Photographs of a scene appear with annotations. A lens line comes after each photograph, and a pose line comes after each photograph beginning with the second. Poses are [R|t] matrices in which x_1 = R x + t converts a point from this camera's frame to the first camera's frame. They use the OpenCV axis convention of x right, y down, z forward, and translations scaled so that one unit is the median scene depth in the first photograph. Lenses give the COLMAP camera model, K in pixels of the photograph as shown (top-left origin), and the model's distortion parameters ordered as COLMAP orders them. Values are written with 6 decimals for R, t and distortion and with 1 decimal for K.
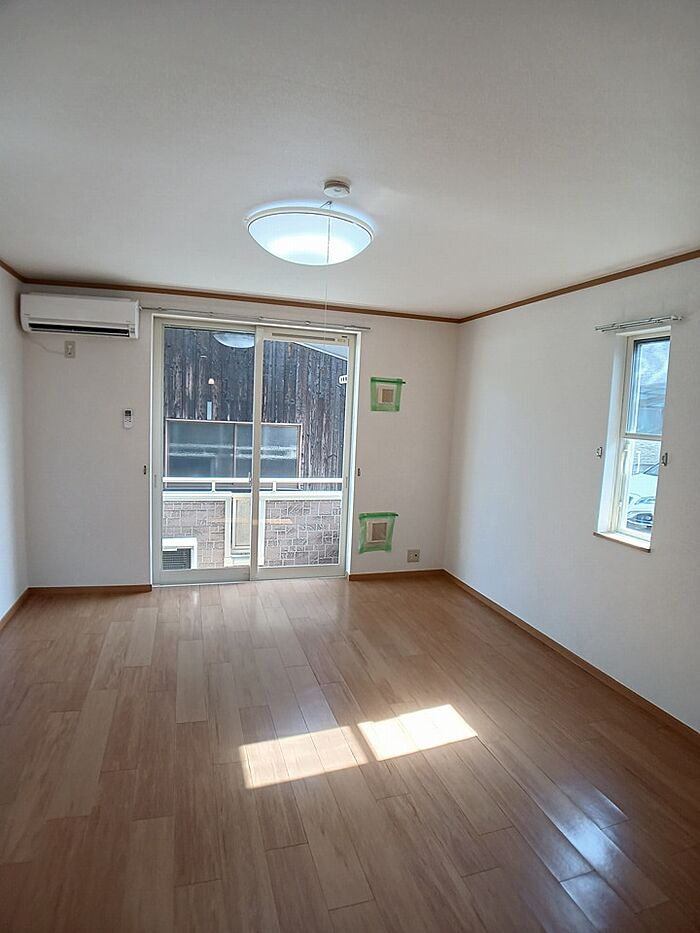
lens RADIAL K [[510.0, 0, 364.3], [0, 510.0, 463.7], [0, 0, 1]] dist [-0.089139, 0.001400]
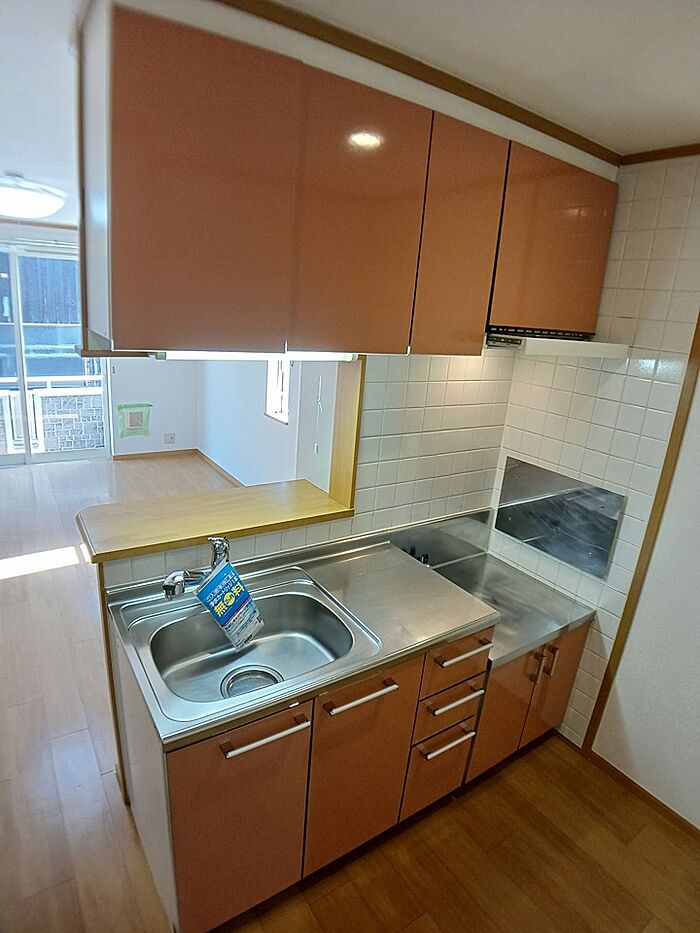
lens RADIAL K [[512.2, 0, 350.0], [0, 512.2, 466.5], [0, 0, 1]] dist [-0.088406, -0.000896]
pose [[0.963207, -0.052332, 0.263616, 0.196447], [-0.004220, 0.977793, 0.209529, -0.011427], [-0.268727, -0.202932, 0.941597, -0.295596]]
